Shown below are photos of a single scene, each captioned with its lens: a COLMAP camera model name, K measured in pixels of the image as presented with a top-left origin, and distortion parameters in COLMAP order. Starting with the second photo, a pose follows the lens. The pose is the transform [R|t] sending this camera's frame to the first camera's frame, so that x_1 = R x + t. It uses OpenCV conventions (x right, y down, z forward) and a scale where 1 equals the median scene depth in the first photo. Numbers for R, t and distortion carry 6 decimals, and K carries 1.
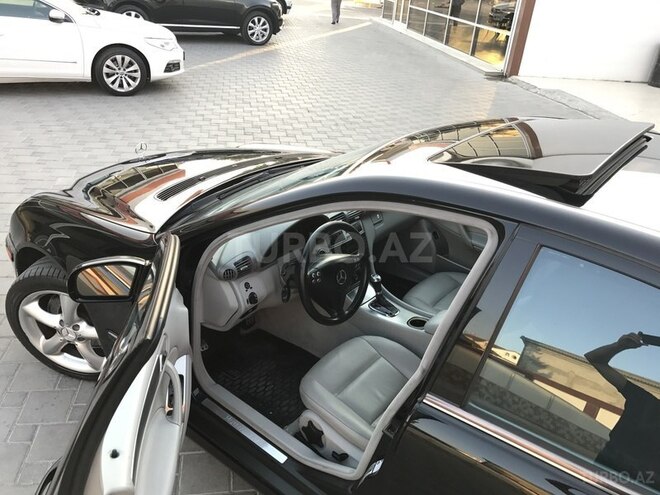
lens RADIAL K [[544.0, 0, 330.0], [0, 544.0, 247.5], [0, 0, 1]] dist [0.017568, -0.006037]
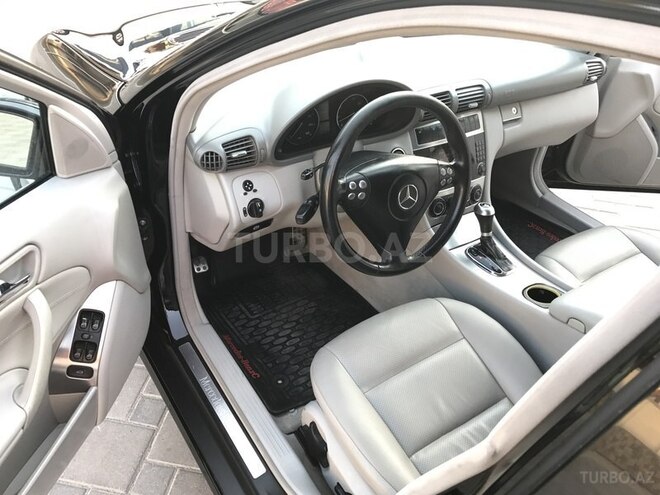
lens RADIAL K [[544.0, 0, 330.0], [0, 544.0, 247.5], [0, 0, 1]] dist [0.017568, -0.006037]
pose [[0.951840, 0.181820, -0.246866, 0.029029], [-0.140369, 0.974269, 0.176340, 0.005472], [0.272576, -0.133195, 0.952870, 0.136660]]
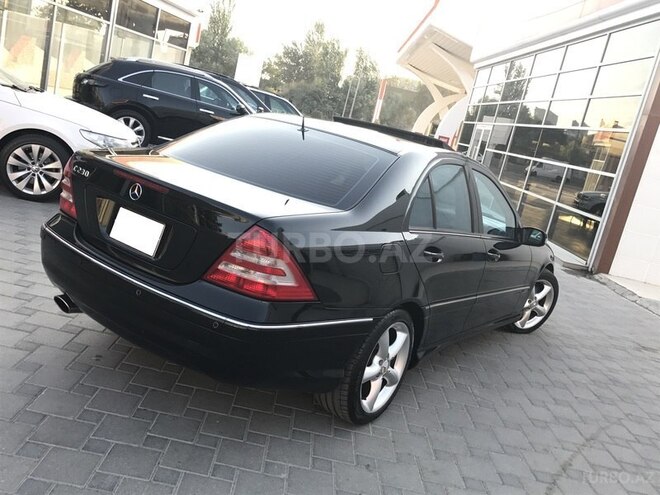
lens RADIAL K [[605.4, 0, 330.0], [0, 605.4, 247.5], [0, 0, 1]] dist [0.004347, 0.018664]
pose [[0.979875, 0.171348, -0.102396, 0.100874], [-0.193341, 0.942279, -0.273366, -0.098175], [0.049645, 0.287661, 0.956445, 0.349641]]
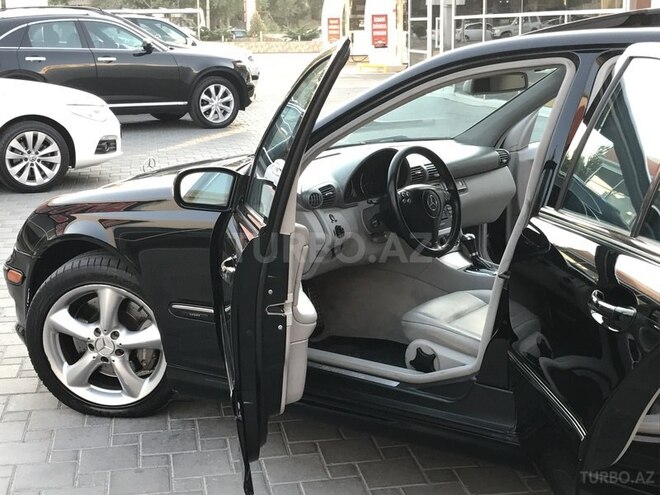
lens RADIAL K [[1048.4, 0, 330.0], [0, 1048.4, 247.5], [0, 0, 1]] dist [0.273228, -1.212736]
pose [[0.994906, -0.100682, 0.004925, -0.052434], [0.098307, 0.958314, -0.268272, 0.183756], [0.022290, 0.267390, 0.963331, -0.216876]]
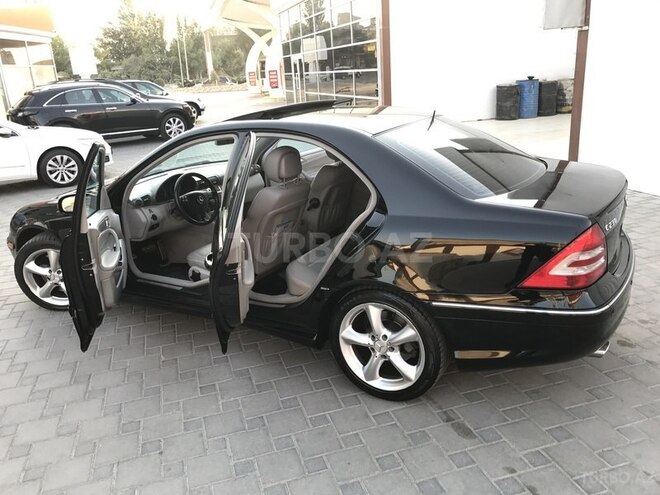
lens RADIAL K [[544.0, 0, 330.0], [0, 544.0, 247.5], [0, 0, 1]] dist [0.017568, -0.006037]
pose [[0.979092, -0.180688, 0.093442, 0.081724], [0.193234, 0.969669, -0.149673, 0.186686], [-0.063564, 0.164600, 0.984310, -0.280682]]
